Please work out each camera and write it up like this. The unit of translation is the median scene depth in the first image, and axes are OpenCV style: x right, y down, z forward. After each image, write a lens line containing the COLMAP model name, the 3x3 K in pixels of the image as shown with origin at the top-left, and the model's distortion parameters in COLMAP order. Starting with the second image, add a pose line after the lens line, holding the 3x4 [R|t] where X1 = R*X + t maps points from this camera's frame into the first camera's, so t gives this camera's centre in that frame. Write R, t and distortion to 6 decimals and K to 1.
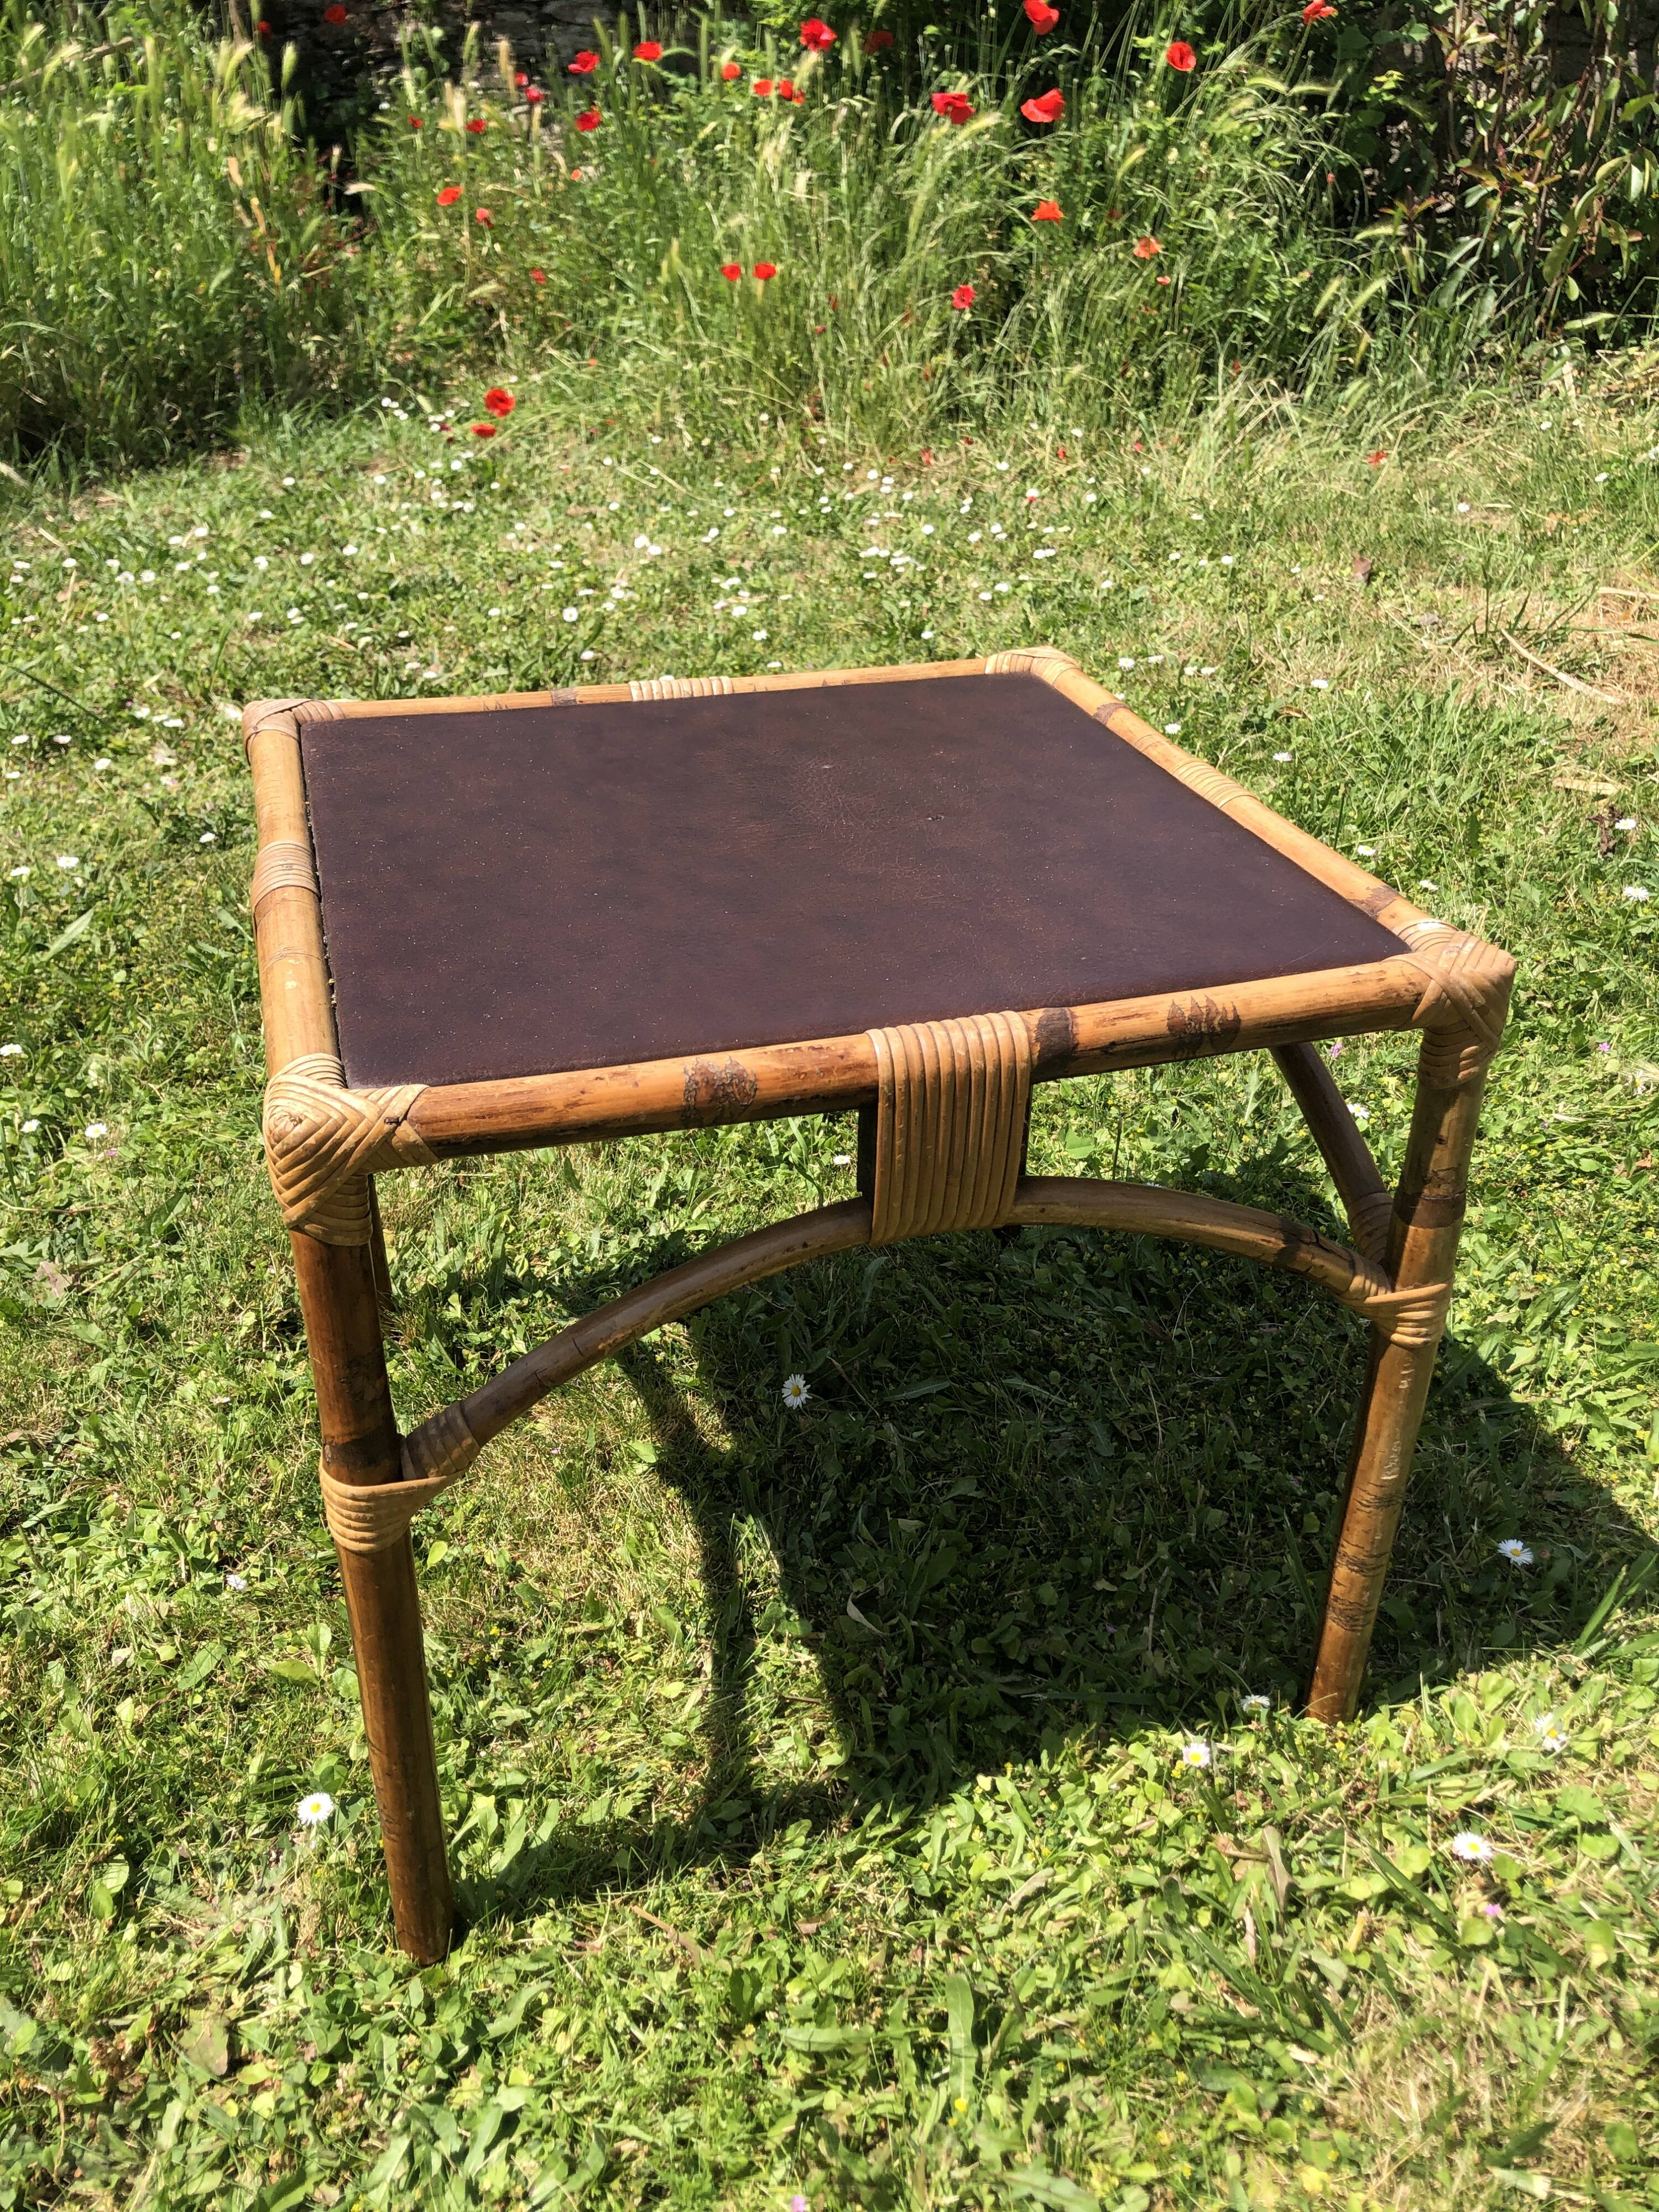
lens RADIAL K [[1803.2, 0, 824.5], [0, 1803.2, 1095.7], [0, 0, 1]] dist [-0.007421, 0.026237]
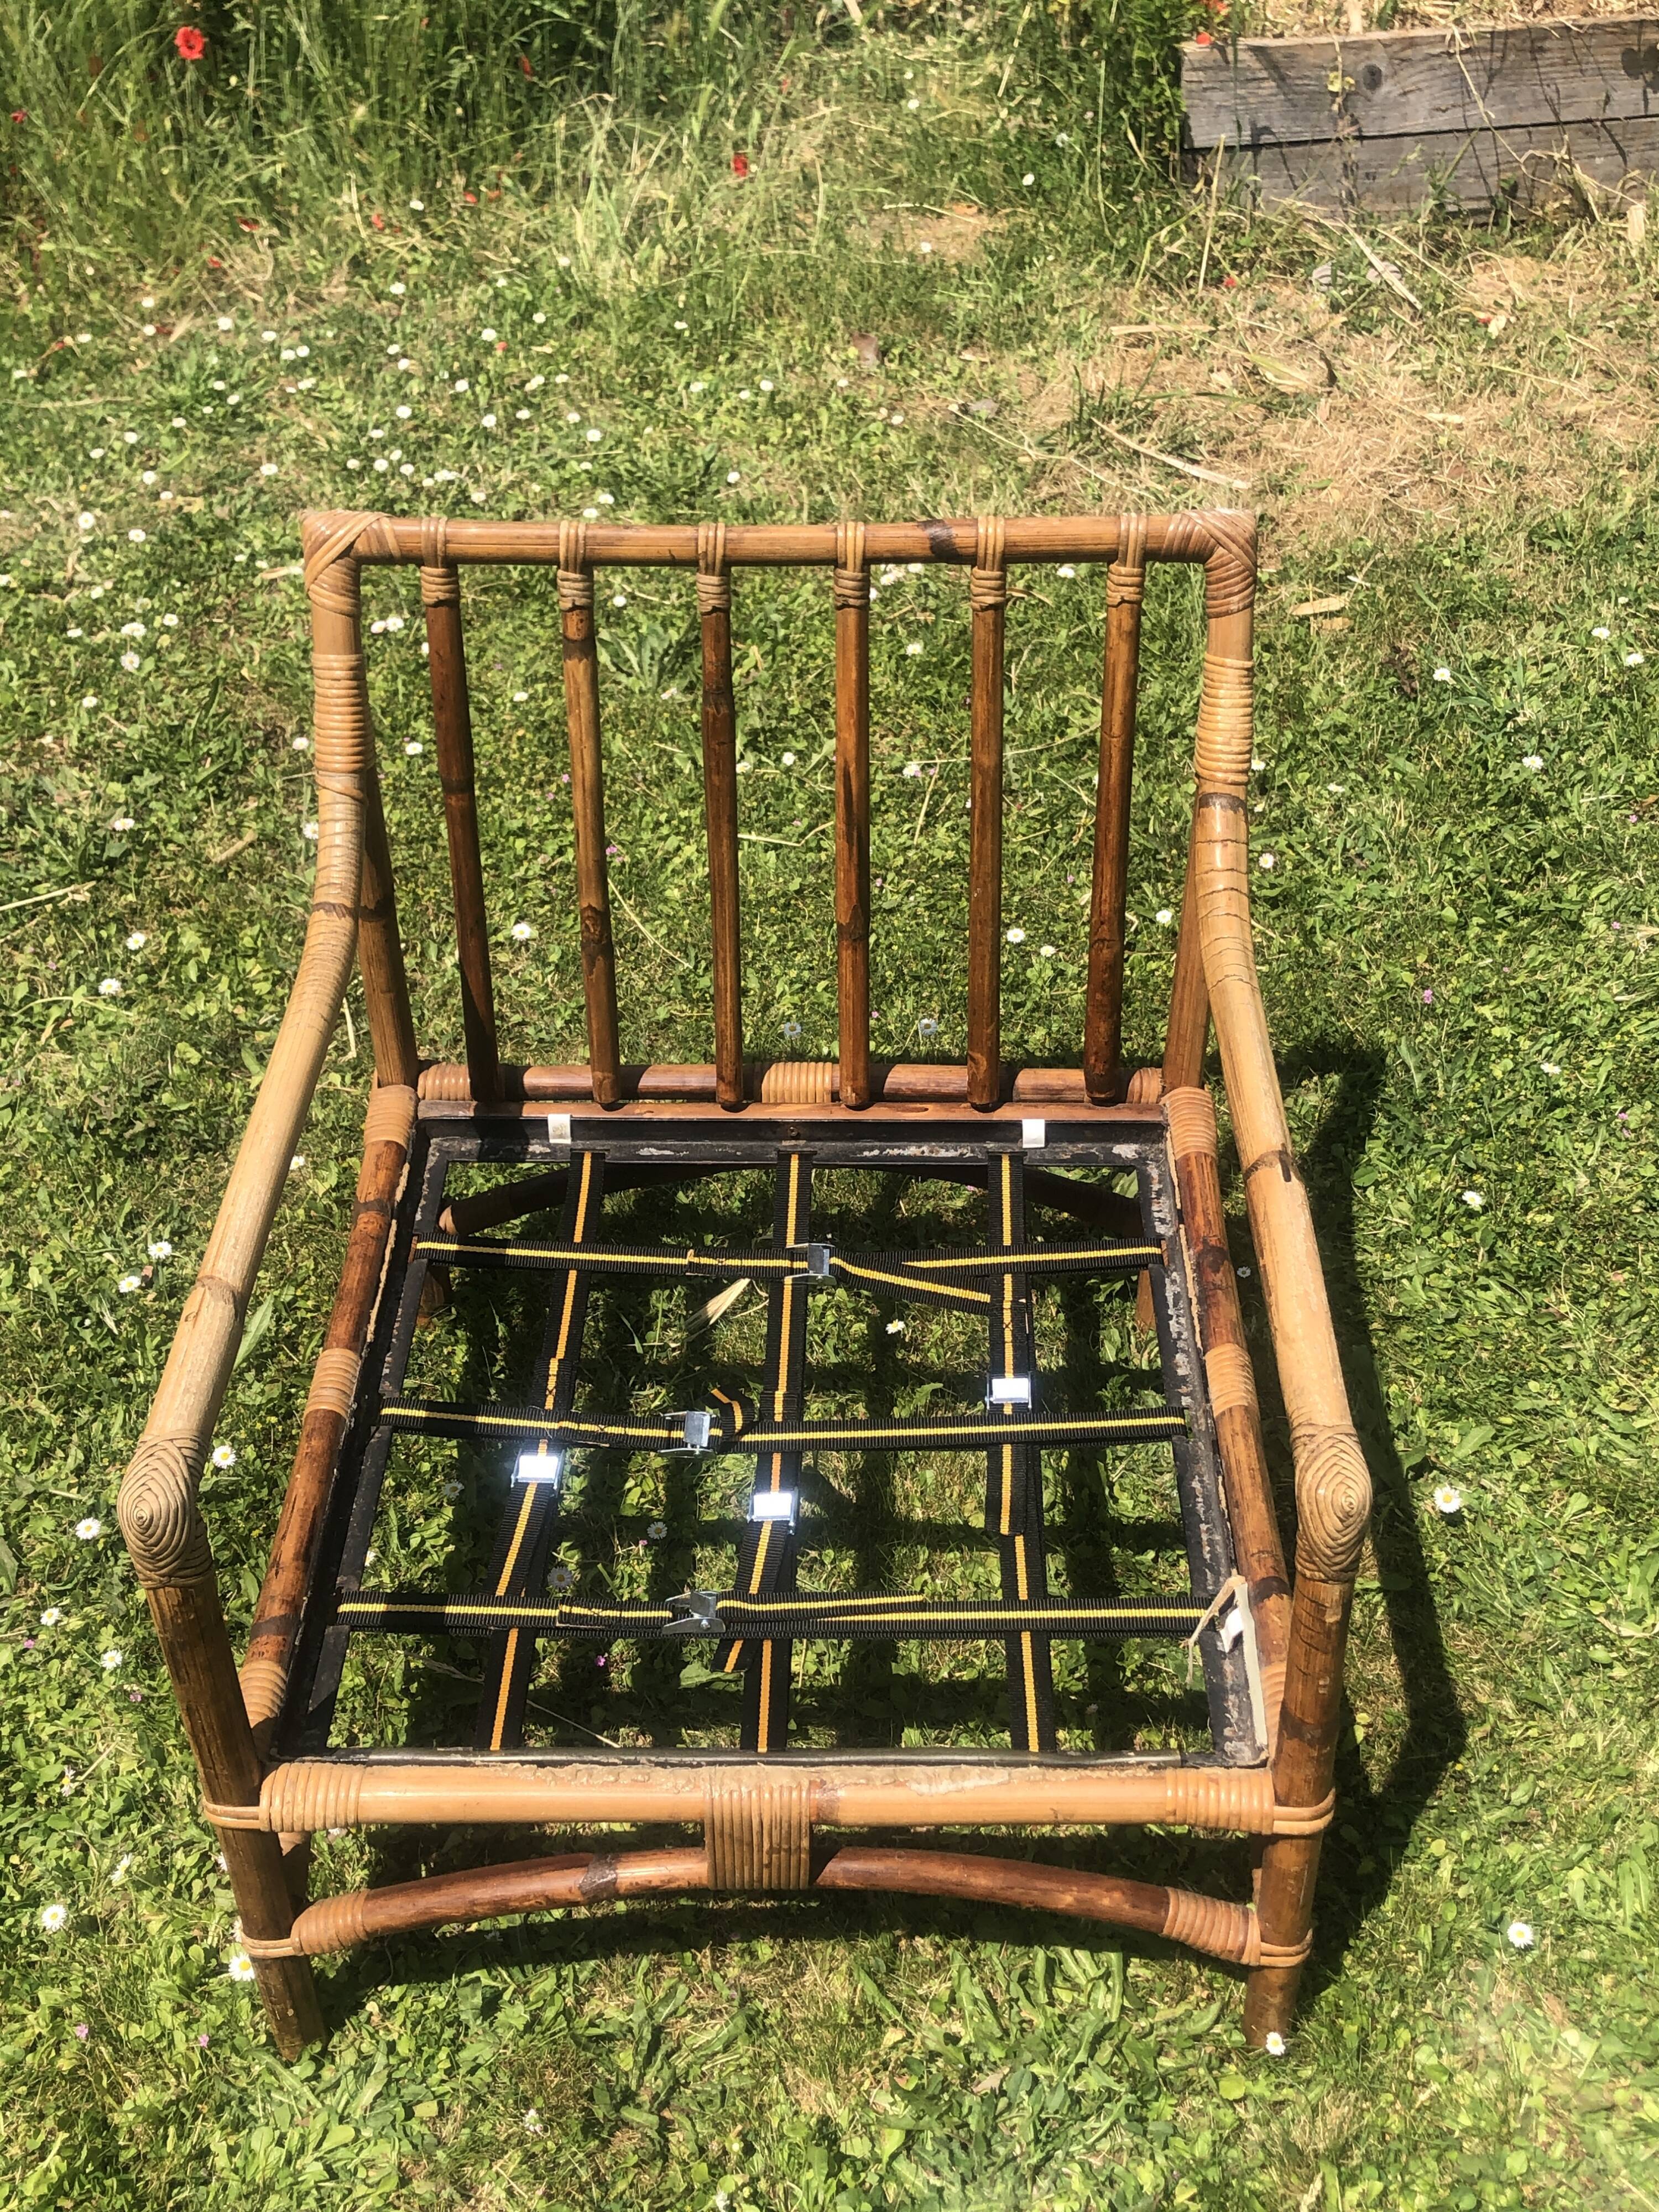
lens RADIAL K [[2385.7, 0, 821.9], [0, 2385.7, 1089.0], [0, 0, 1]] dist [0.150482, -0.511380]
pose [[0.840546, -0.356027, 0.408323, -0.418230], [0.289856, 0.932322, 0.216238, -0.250644], [-0.457675, -0.063404, 0.886856, -0.114192]]
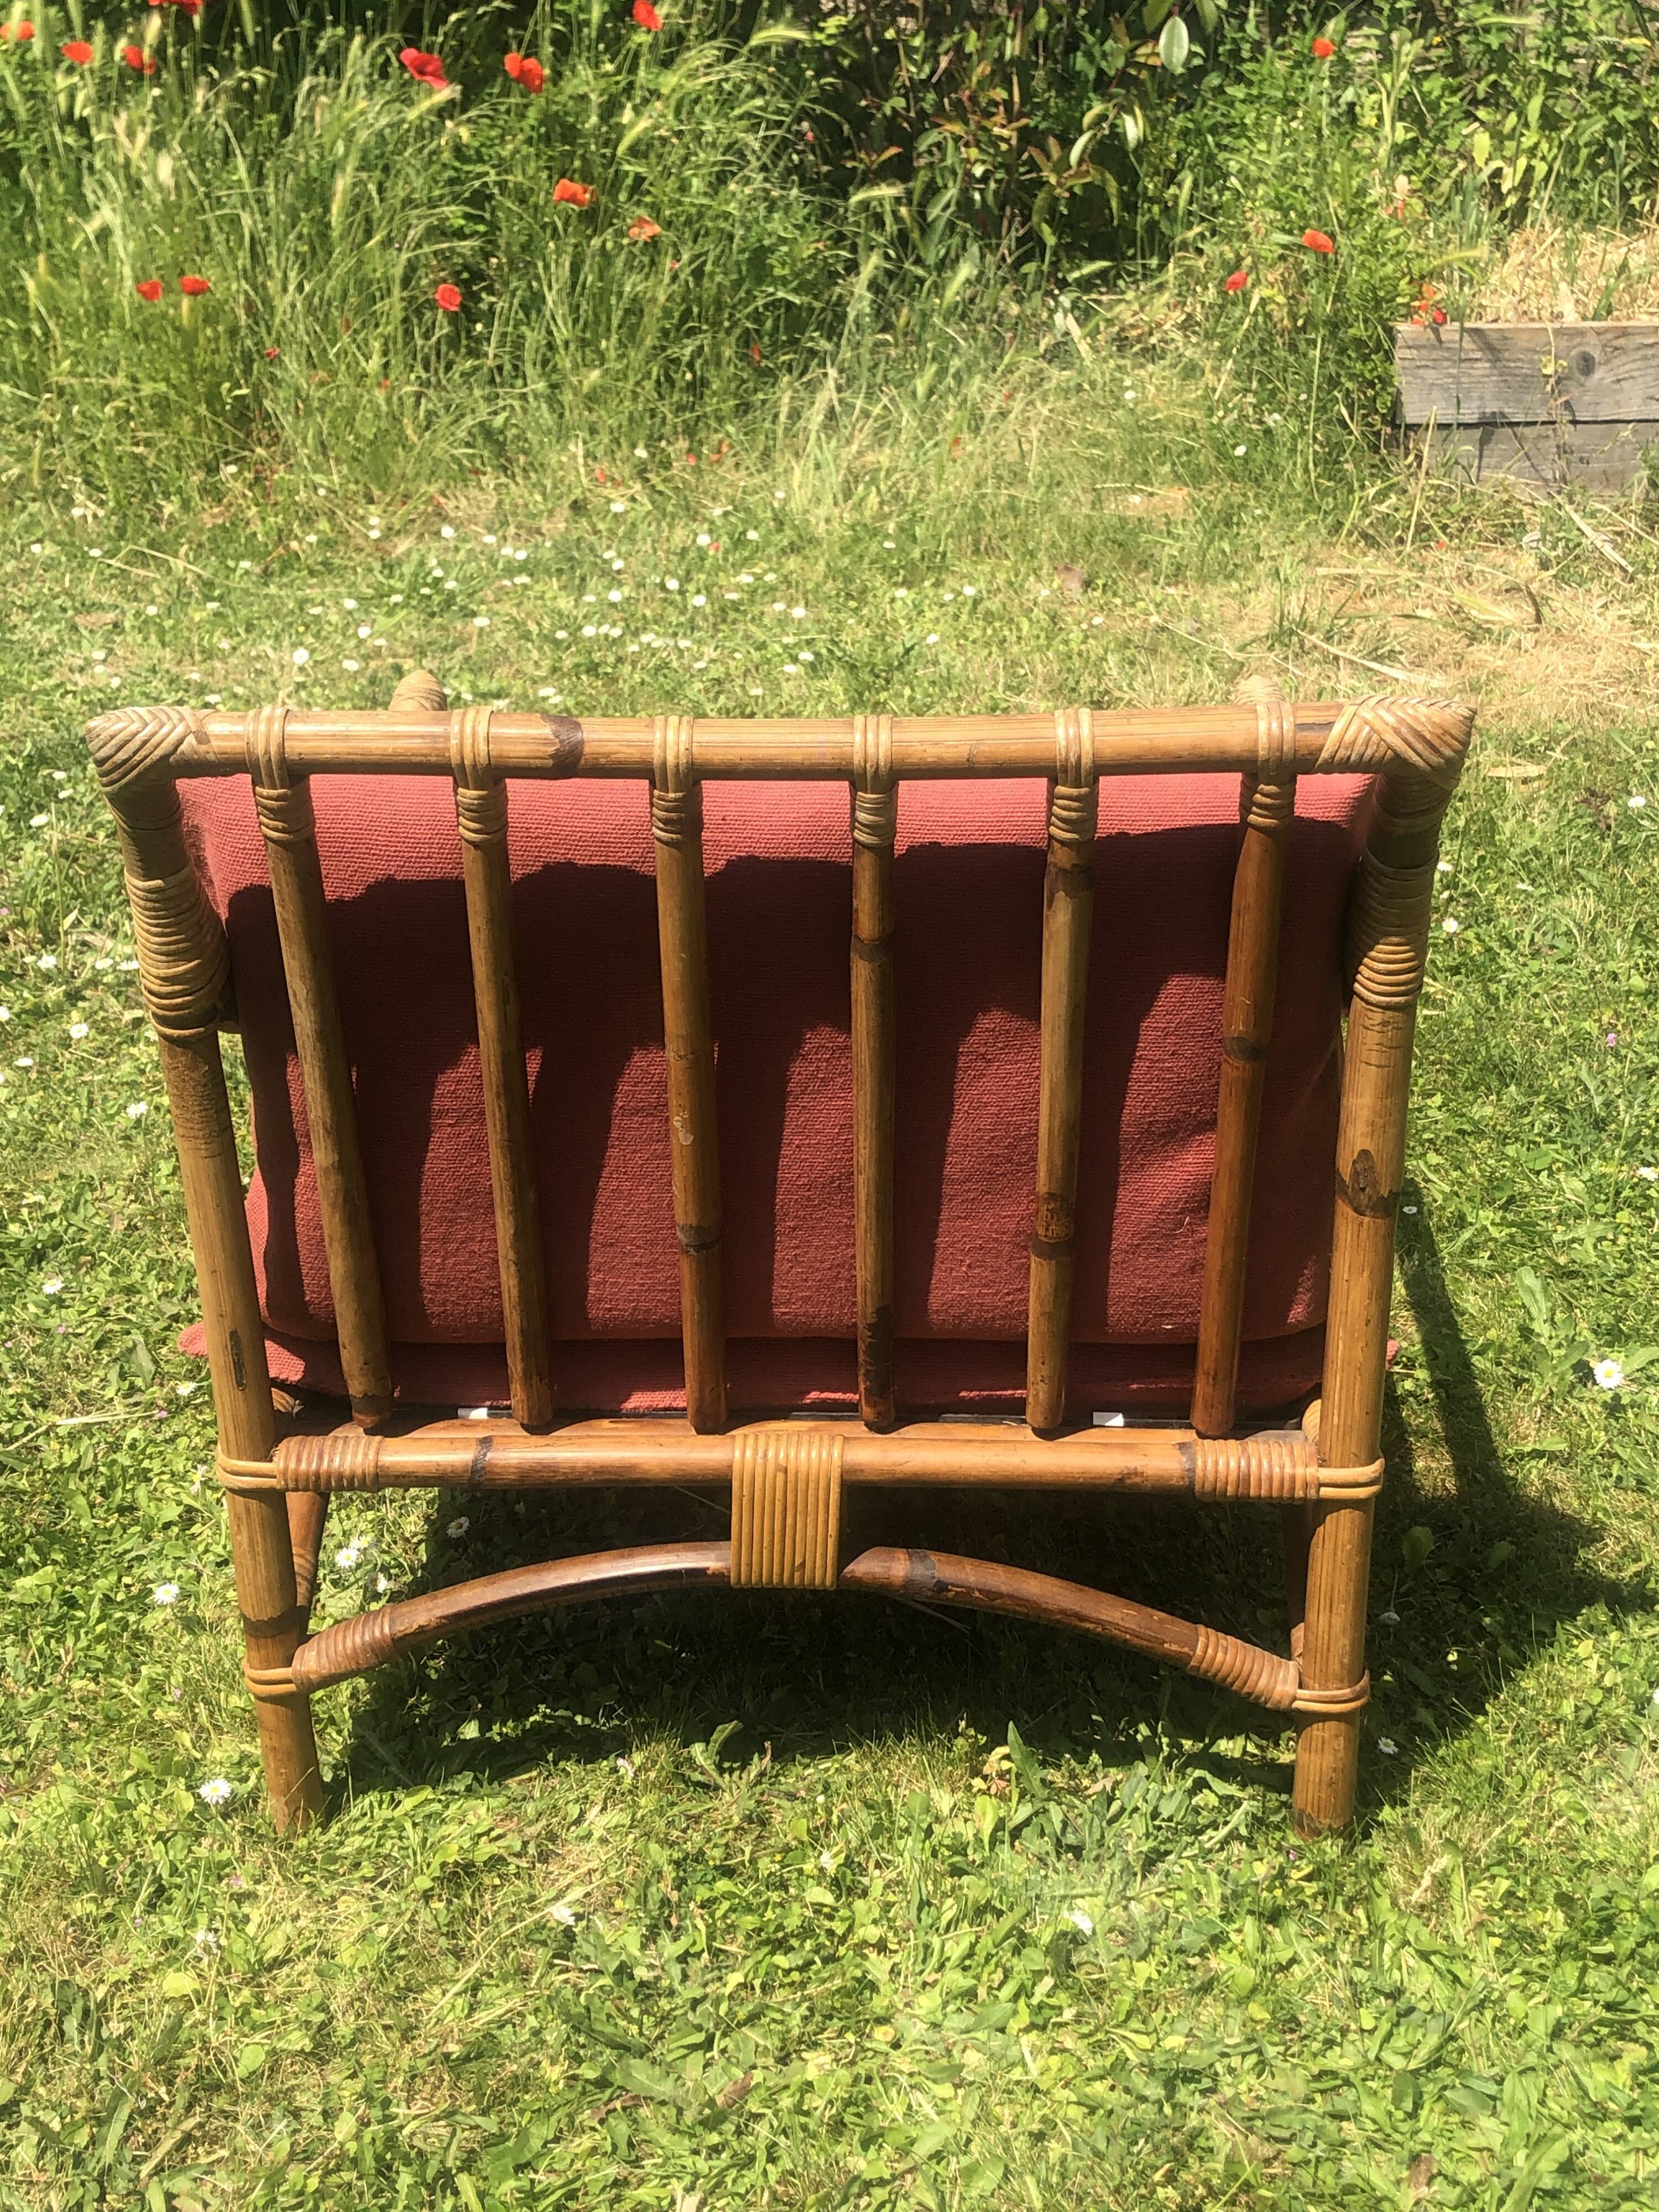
lens RADIAL K [[2676.7, 0, 824.1], [0, 2676.7, 1082.8], [0, 0, 1]] dist [0.074905, -0.219089]
pose [[0.885833, -0.202366, 0.417549, -0.520686], [0.234055, 0.971888, -0.025522, -0.041888], [-0.400646, 0.120338, 0.908296, -0.197137]]
